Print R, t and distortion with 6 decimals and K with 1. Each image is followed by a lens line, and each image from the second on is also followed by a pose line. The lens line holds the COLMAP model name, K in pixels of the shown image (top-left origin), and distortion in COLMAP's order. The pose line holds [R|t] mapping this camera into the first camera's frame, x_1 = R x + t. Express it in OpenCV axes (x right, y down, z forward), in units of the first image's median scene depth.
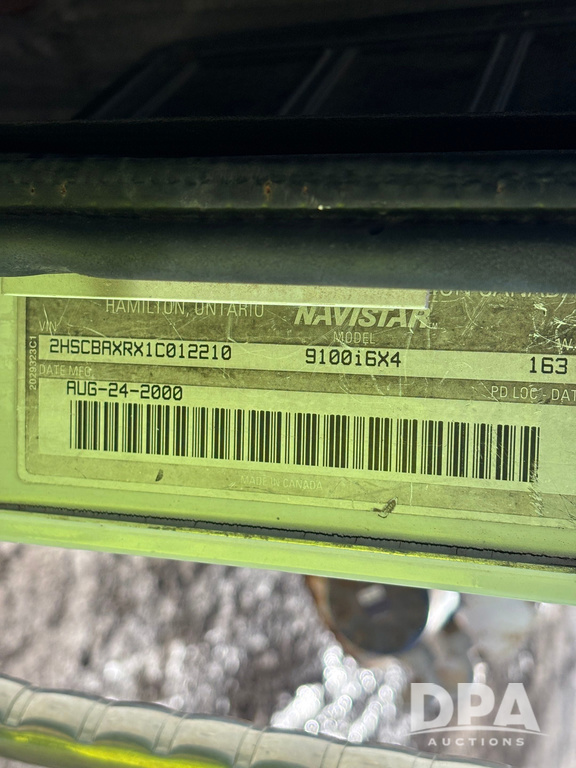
lens RADIAL K [[1132.5, 0, 287.1], [0, 1132.5, 382.5], [0, 0, 1]] dist [0.184289, 0.000000]
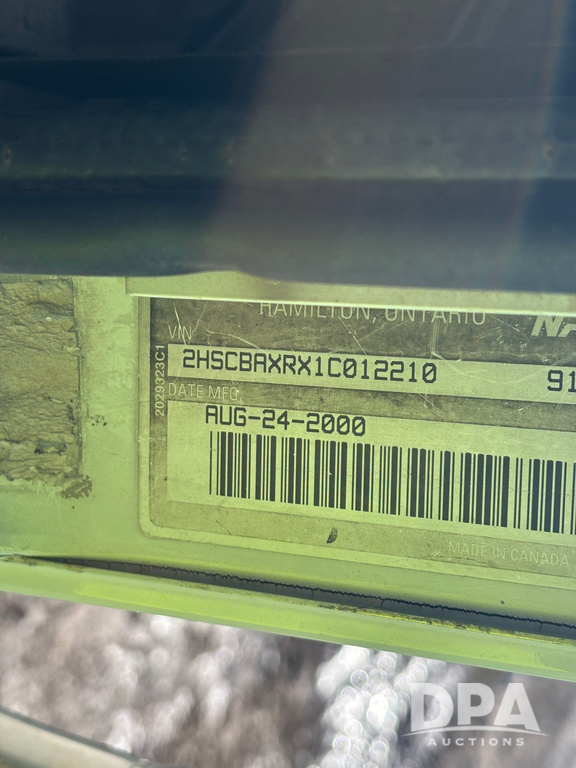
lens RADIAL K [[1132.5, 0, 288.3], [0, 1132.5, 385.2], [0, 0, 1]] dist [0.184289, 0.000000]
pose [[0.999546, 0.002629, -0.030025, -0.120417], [-0.001031, 0.998587, 0.053124, -0.056302], [0.030122, -0.053069, 0.998136, 0.266596]]
